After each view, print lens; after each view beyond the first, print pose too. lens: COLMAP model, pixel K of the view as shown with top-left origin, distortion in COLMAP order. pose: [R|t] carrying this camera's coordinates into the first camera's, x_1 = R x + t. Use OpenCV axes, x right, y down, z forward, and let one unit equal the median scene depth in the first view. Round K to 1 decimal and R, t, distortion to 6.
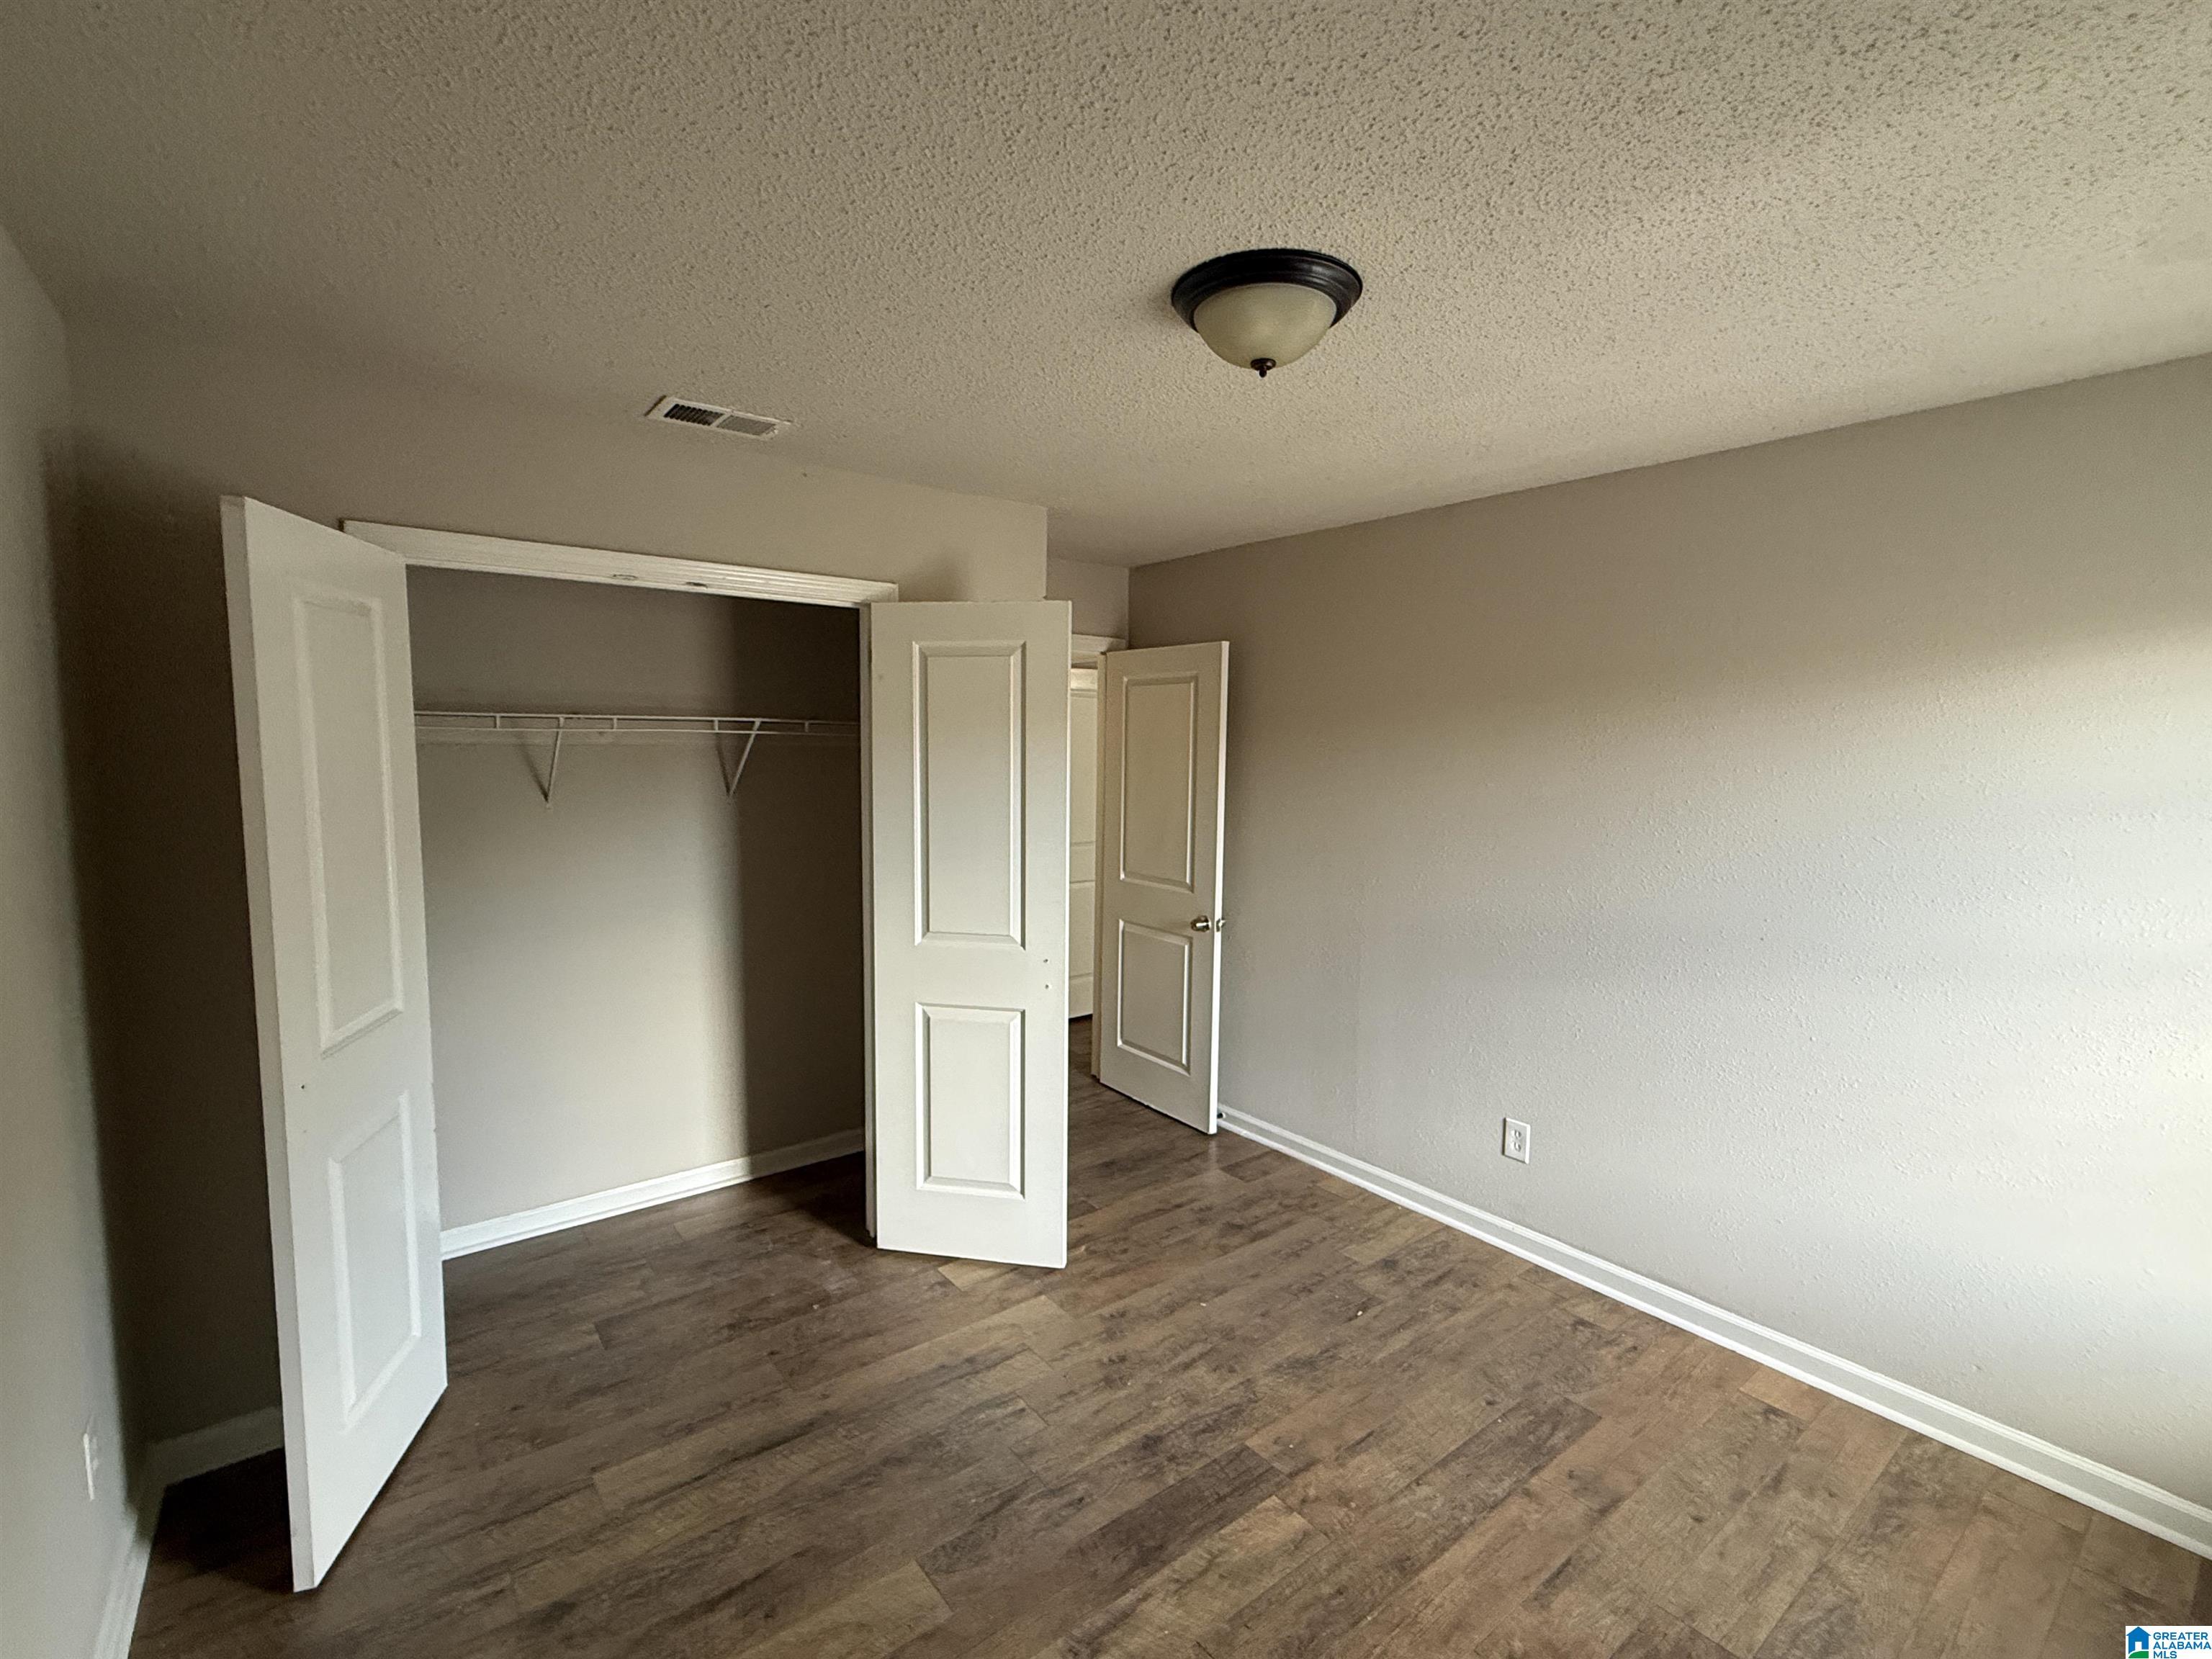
lens RADIAL K [[1001.7, 0, 1109.2], [0, 1001.7, 823.3], [0, 0, 1]] dist [0.002151, 0.001209]
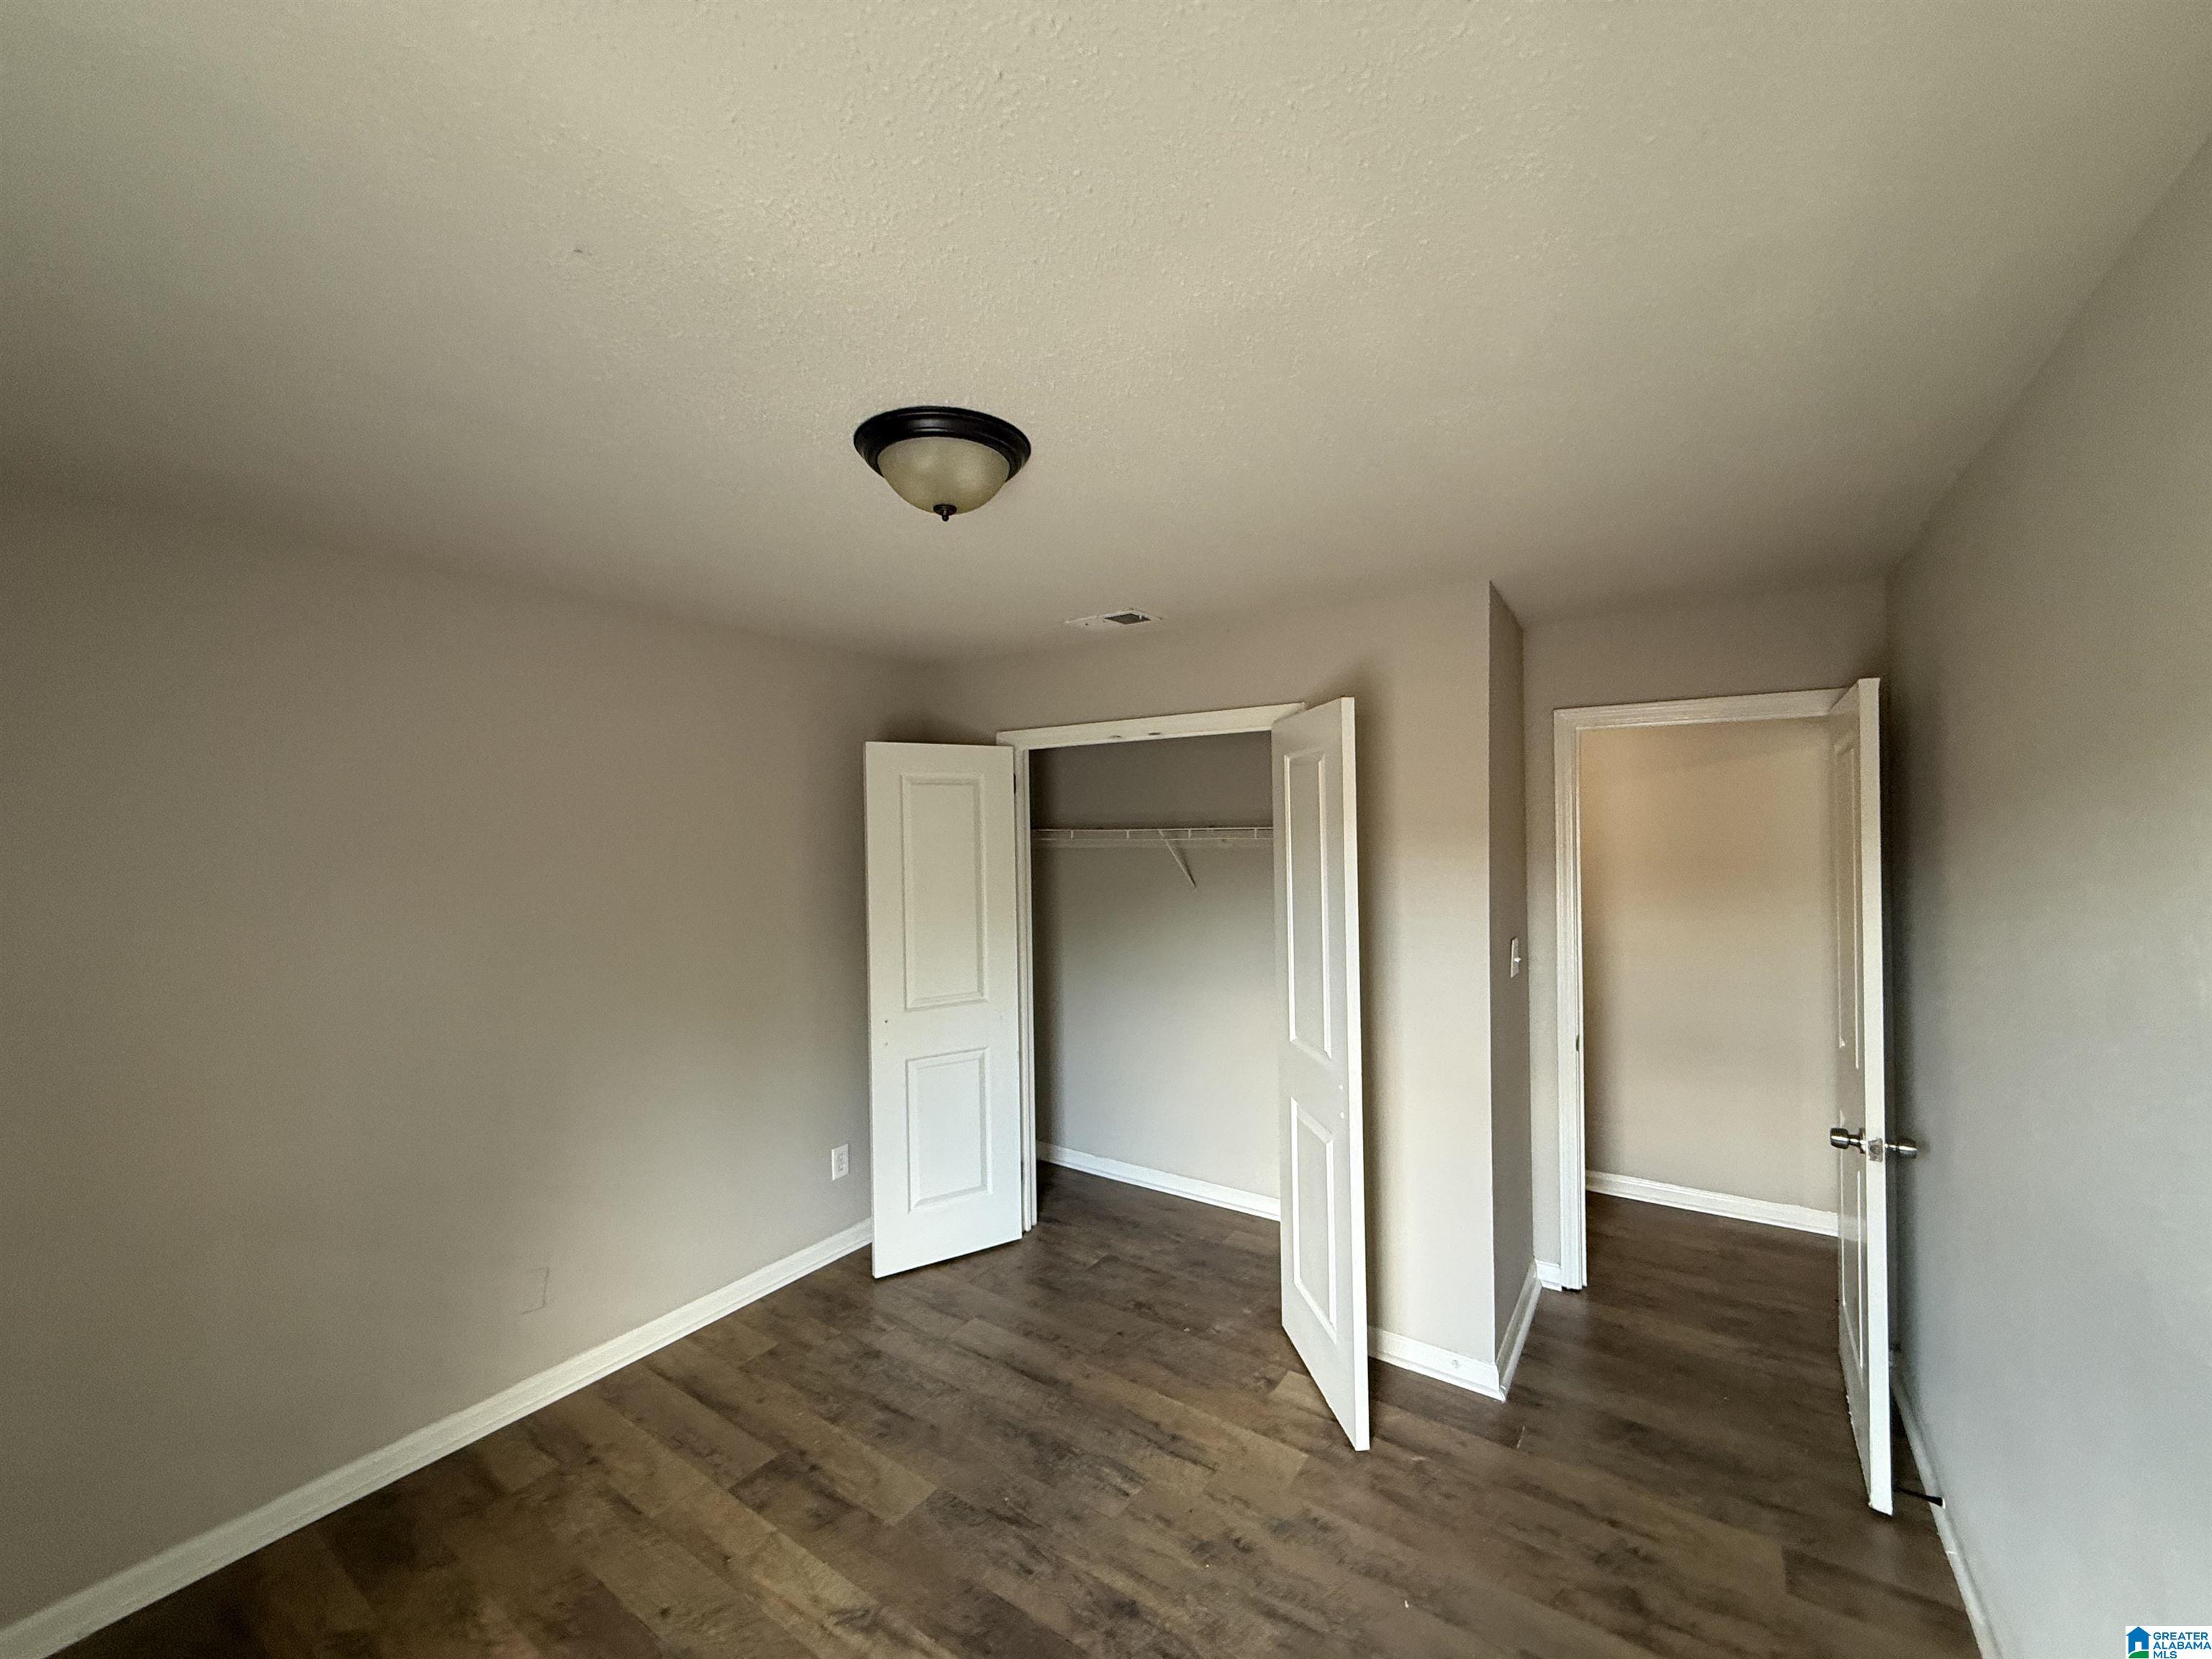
lens RADIAL K [[881.9, 0, 1106.0], [0, 881.9, 829.5], [0, 0, 1]] dist [-0.001055, 0.000177]
pose [[0.299361, -0.018651, -0.953958, 0.758735], [-0.065508, 0.997048, -0.040050, -0.059845], [0.951889, 0.074482, 0.297255, 0.631809]]
